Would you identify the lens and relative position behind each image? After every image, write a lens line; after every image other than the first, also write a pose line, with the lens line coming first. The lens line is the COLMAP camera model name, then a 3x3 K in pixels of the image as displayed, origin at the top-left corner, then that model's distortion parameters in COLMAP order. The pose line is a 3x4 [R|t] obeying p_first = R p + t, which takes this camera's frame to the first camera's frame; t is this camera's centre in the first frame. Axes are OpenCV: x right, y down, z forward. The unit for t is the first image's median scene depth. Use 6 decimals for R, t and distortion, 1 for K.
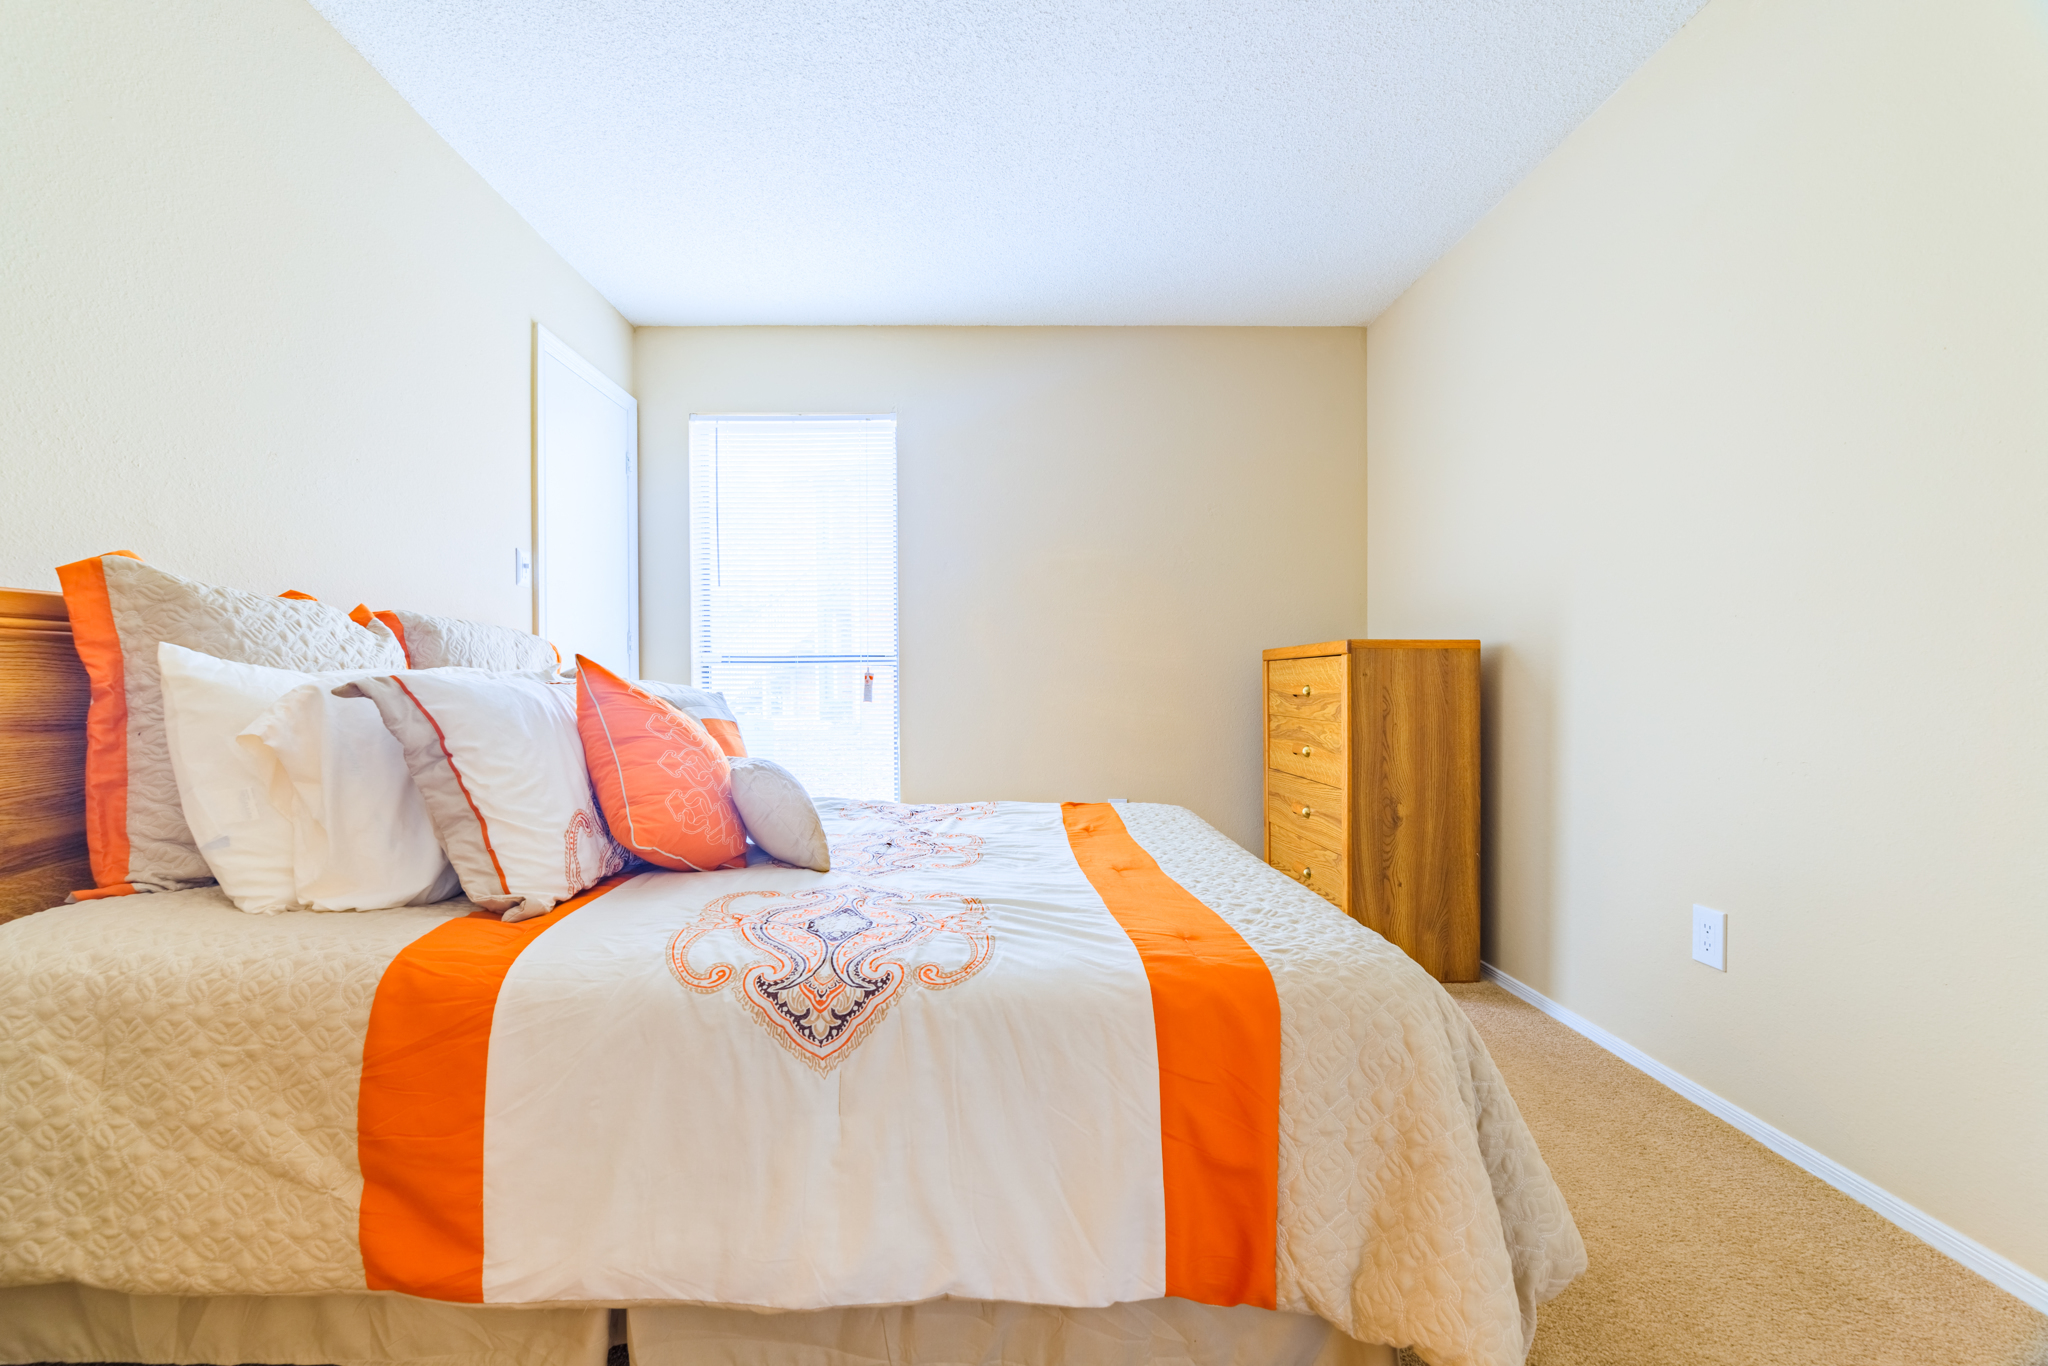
lens RADIAL K [[825.1, 0, 1024.0], [0, 825.1, 683.0], [0, 0, 1]] dist [0.000331, 0.000164]
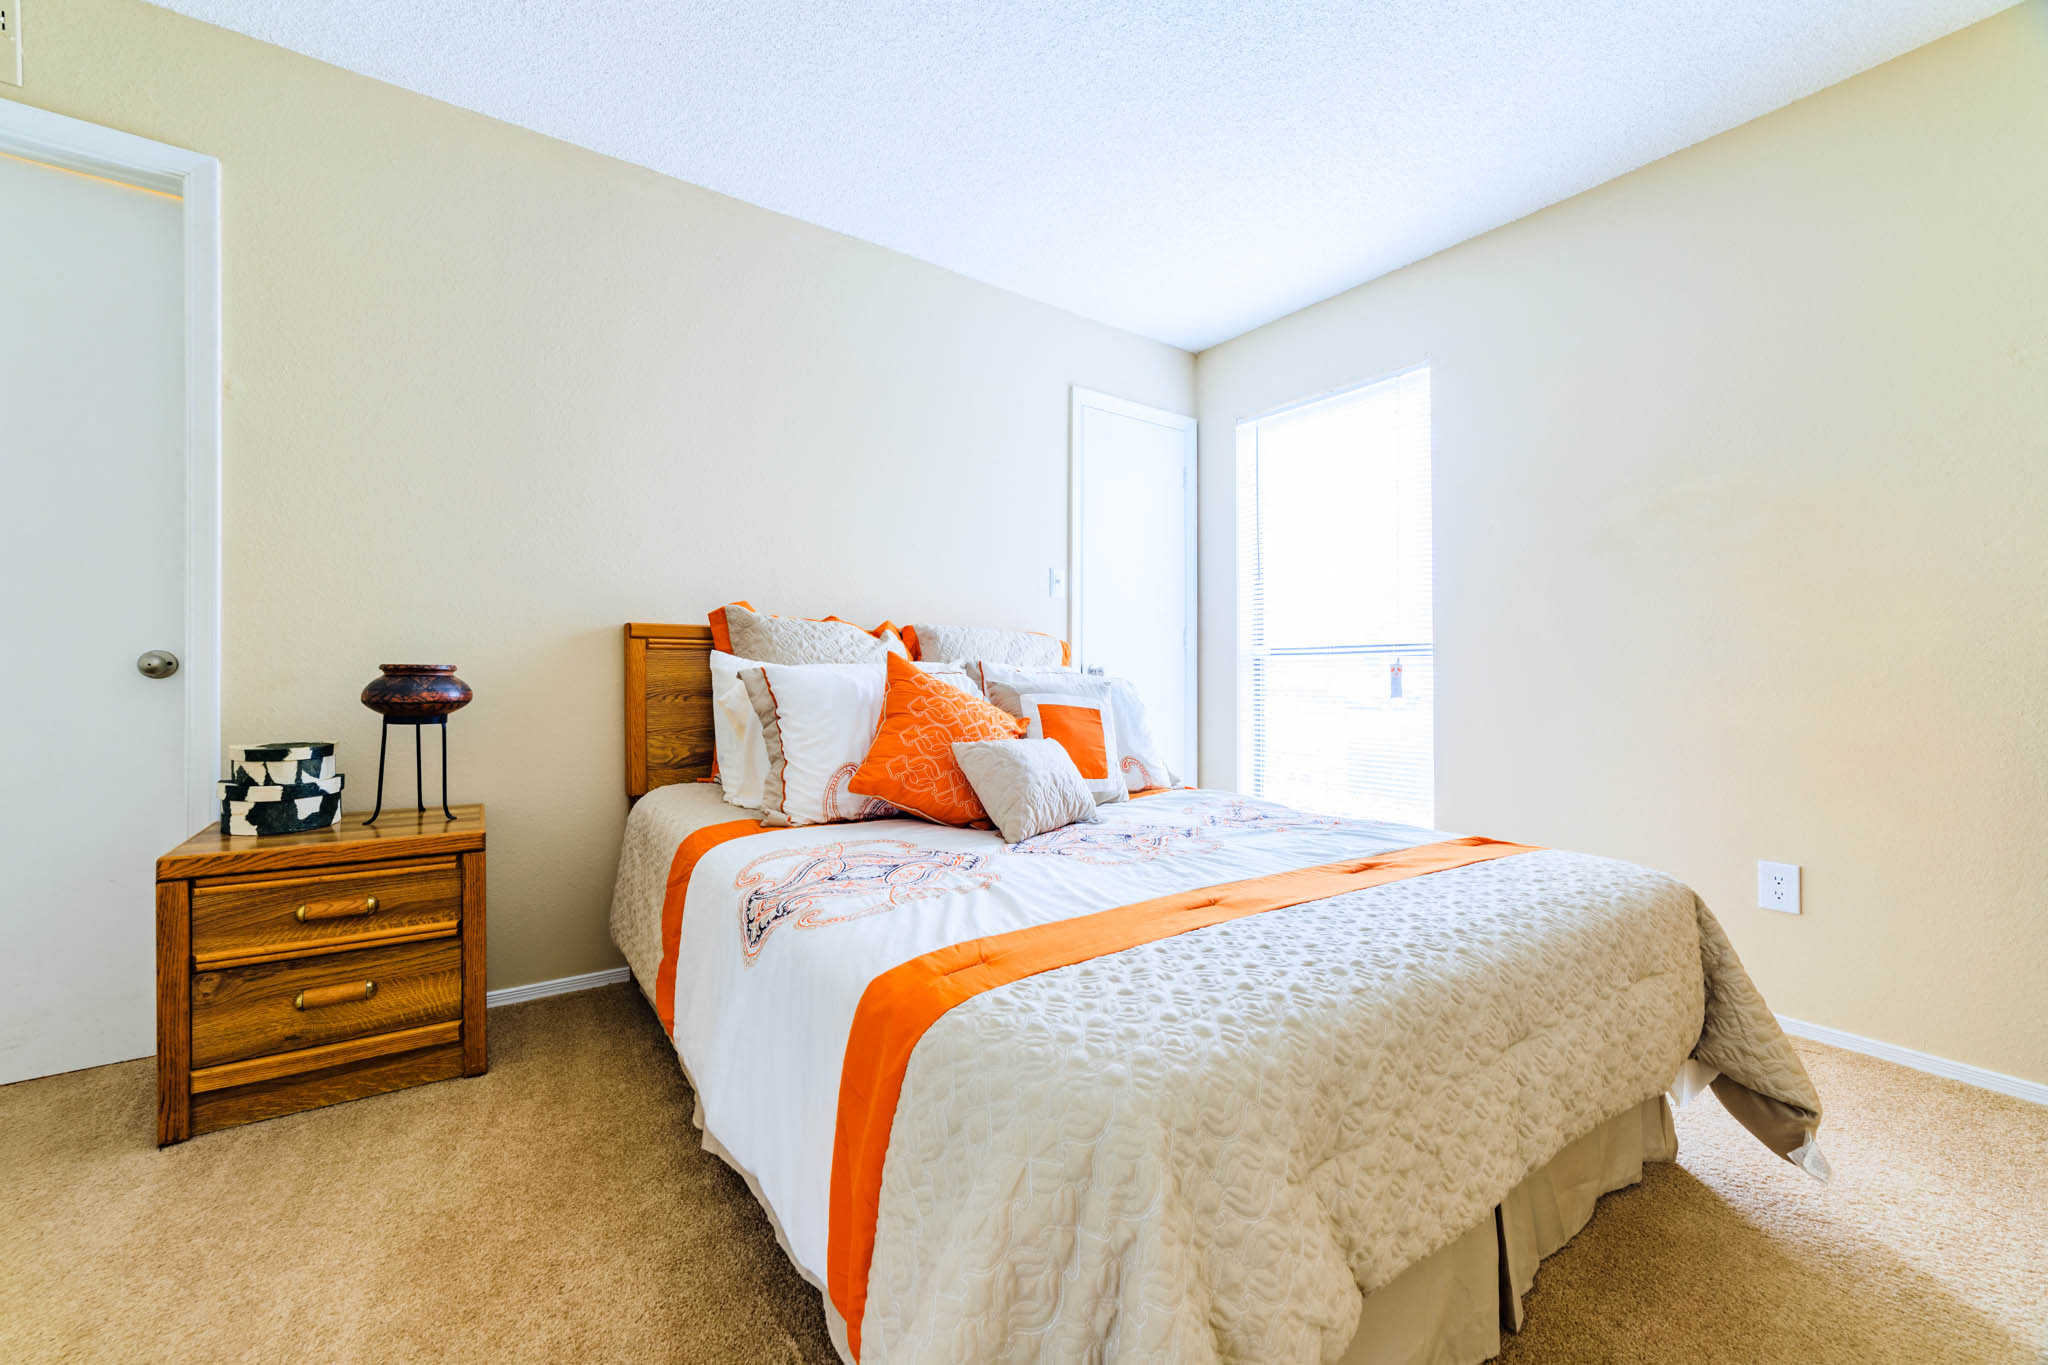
lens RADIAL K [[825.1, 0, 1024.0], [0, 825.1, 682.5], [0, 0, 1]] dist [0.000331, 0.000164]
pose [[0.565131, 0.011819, -0.824916, 0.613382], [-0.005795, 0.999930, 0.010357, 0.000541], [0.824981, -0.001073, 0.565160, 0.346636]]
